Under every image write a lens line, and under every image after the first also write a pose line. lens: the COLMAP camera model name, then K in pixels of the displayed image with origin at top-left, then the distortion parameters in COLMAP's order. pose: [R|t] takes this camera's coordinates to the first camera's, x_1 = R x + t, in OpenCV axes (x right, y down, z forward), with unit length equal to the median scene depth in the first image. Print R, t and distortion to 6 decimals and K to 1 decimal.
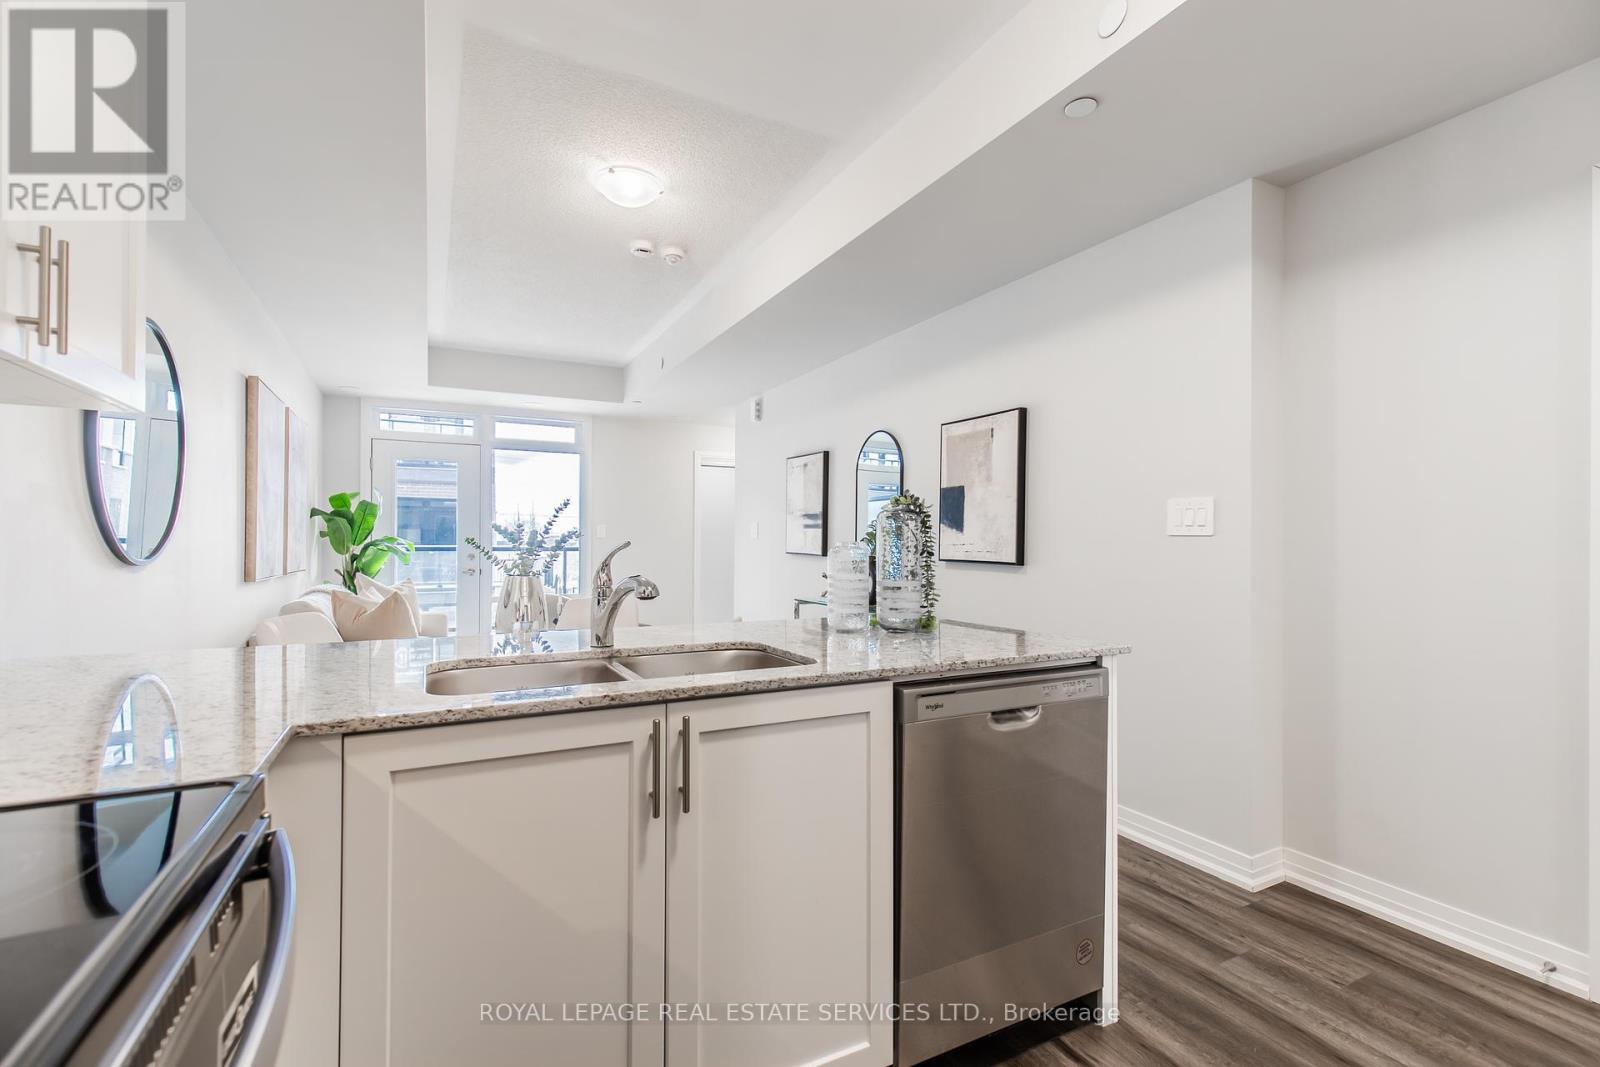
lens RADIAL K [[716.3, 0, 795.8], [0, 716.3, 545.7], [0, 0, 1]] dist [0.004567, -0.000825]
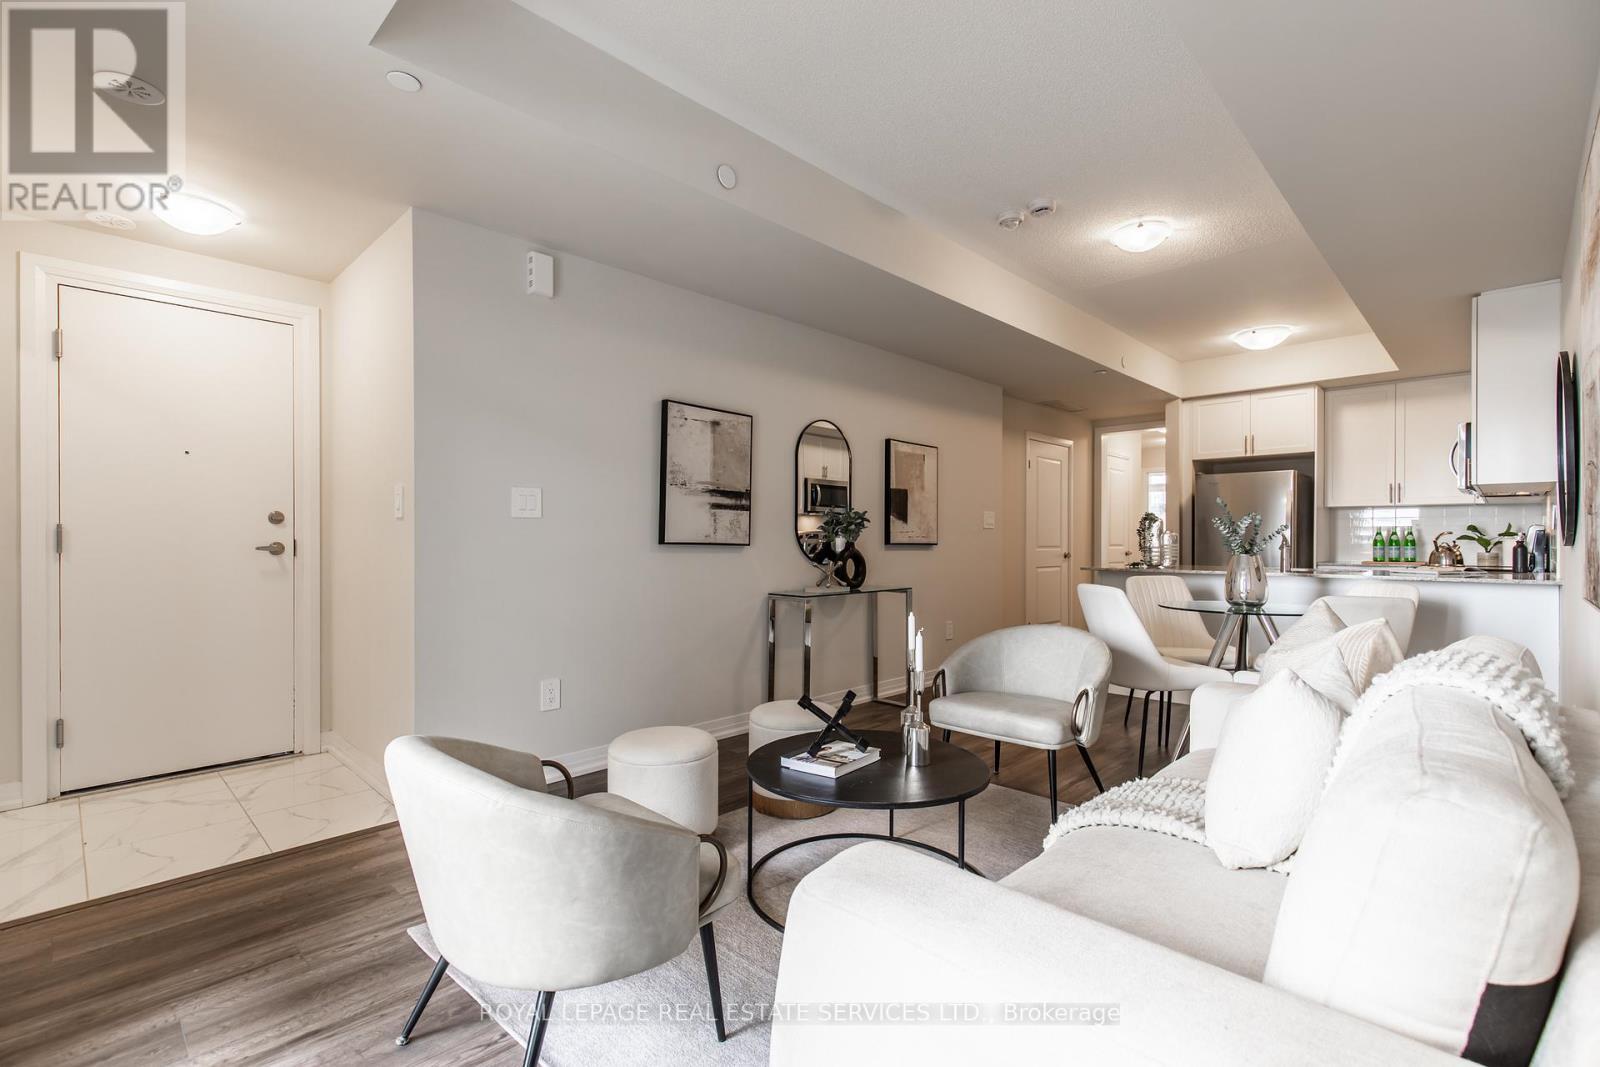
lens RADIAL K [[747.1, 0, 832.6], [0, 747.1, 526.7], [0, 0, 1]] dist [0.006230, -0.002845]
pose [[-0.355311, 0.003730, 0.934741, -0.690539], [-0.004995, 0.999970, -0.005889, -0.001799], [-0.934735, -0.006762, -0.355282, 1.070021]]
